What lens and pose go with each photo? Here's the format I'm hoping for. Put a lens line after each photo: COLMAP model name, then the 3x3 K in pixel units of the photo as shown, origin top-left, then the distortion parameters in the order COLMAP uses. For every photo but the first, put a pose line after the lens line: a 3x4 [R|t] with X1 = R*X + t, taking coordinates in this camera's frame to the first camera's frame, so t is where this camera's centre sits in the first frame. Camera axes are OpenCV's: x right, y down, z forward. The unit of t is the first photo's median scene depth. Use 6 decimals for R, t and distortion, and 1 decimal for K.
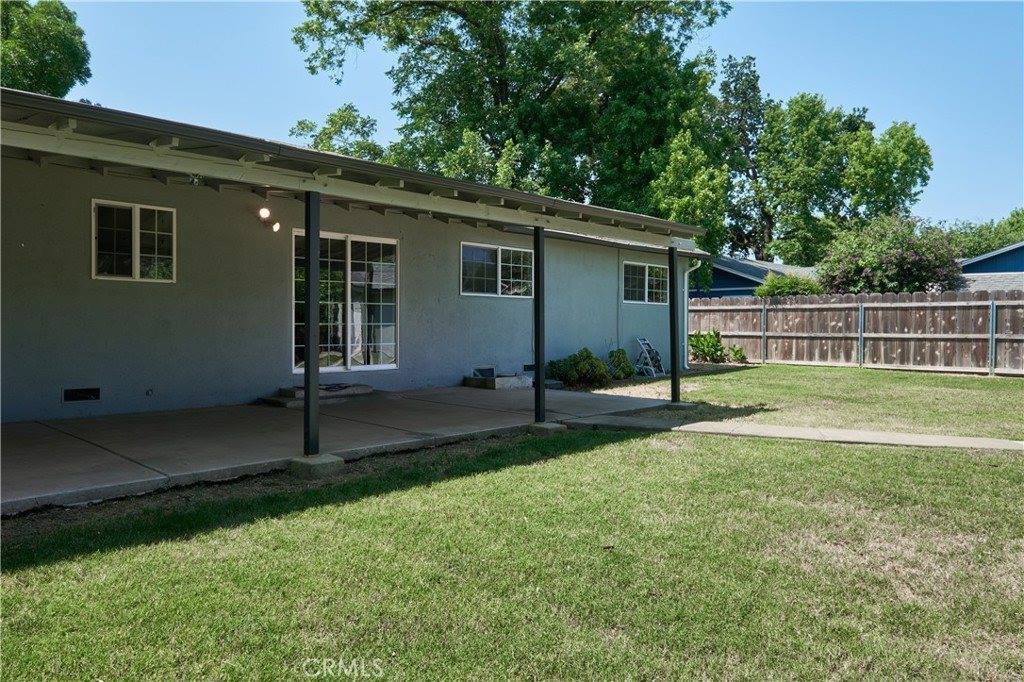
lens RADIAL K [[697.0, 0, 501.1], [0, 697.0, 330.8], [0, 0, 1]] dist [0.002790, -0.000873]
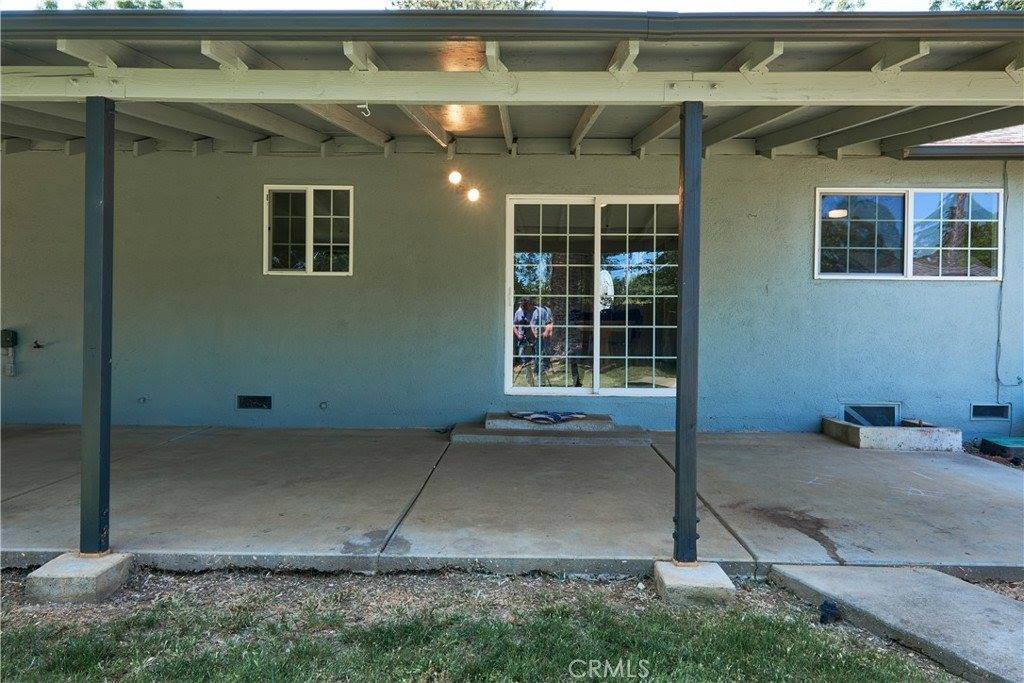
lens RADIAL K [[697.0, 0, 511.0], [0, 697.0, 338.9], [0, 0, 1]] dist [0.002790, -0.000873]
pose [[0.695418, 0.023626, -0.718217, 0.134125], [-0.012875, 0.999709, 0.020420, -0.006700], [0.718490, -0.004953, 0.695519, 0.286224]]
